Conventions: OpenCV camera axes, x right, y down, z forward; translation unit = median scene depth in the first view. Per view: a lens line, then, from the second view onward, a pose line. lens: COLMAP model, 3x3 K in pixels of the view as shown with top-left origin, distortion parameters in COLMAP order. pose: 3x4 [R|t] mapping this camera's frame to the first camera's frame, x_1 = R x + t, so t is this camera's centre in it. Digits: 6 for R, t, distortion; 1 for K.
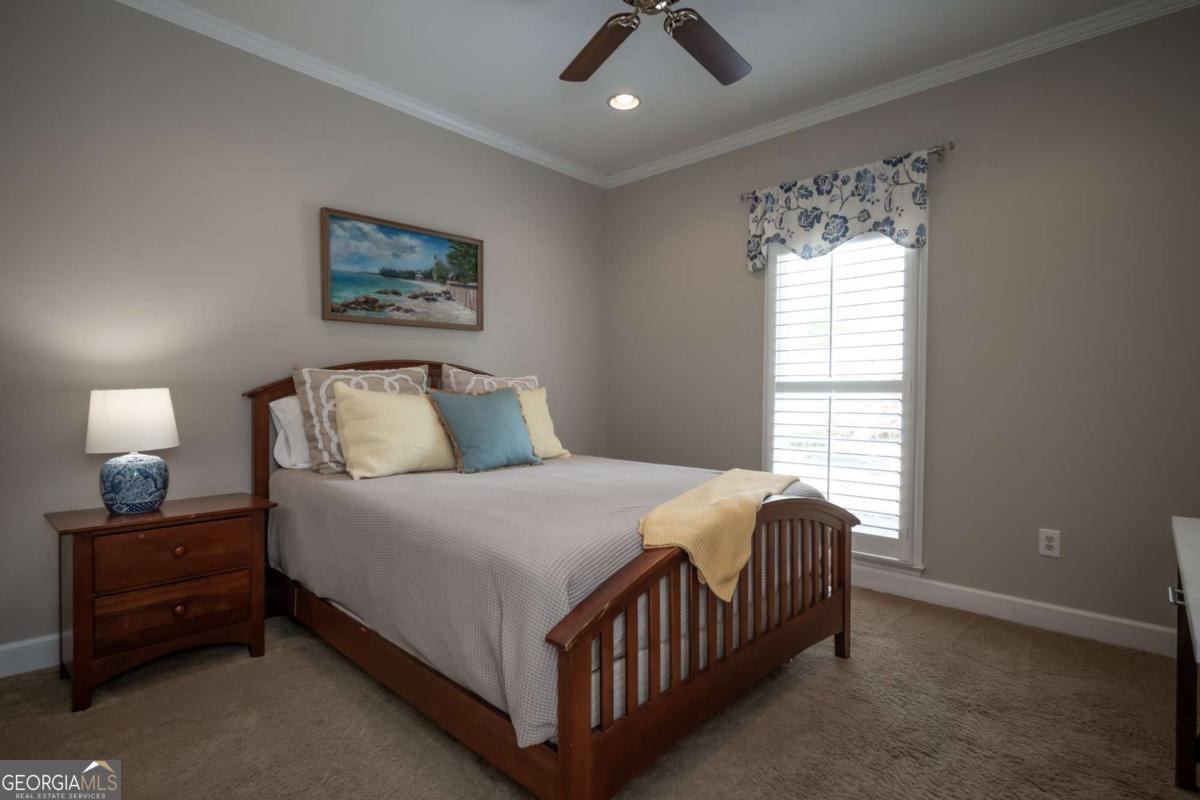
lens RADIAL K [[592.6, 0, 604.0], [0, 592.6, 399.8], [0, 0, 1]] dist [0.004981, -0.004084]
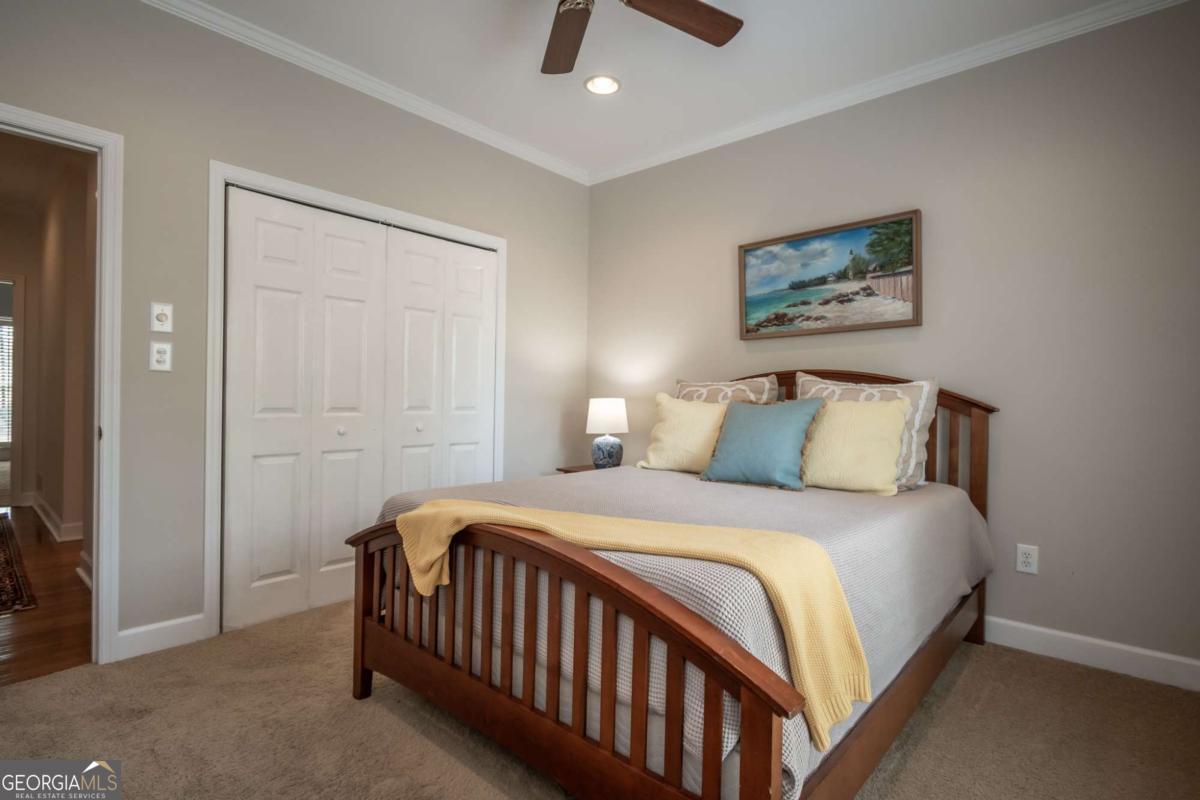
lens RADIAL K [[592.6, 0, 603.7], [0, 592.6, 402.3], [0, 0, 1]] dist [0.004981, -0.004084]
pose [[0.001188, 0.002824, -0.999995, 0.633837], [-0.027410, 0.999620, 0.002790, -0.007396], [0.999624, 0.027406, 0.001265, 0.657315]]
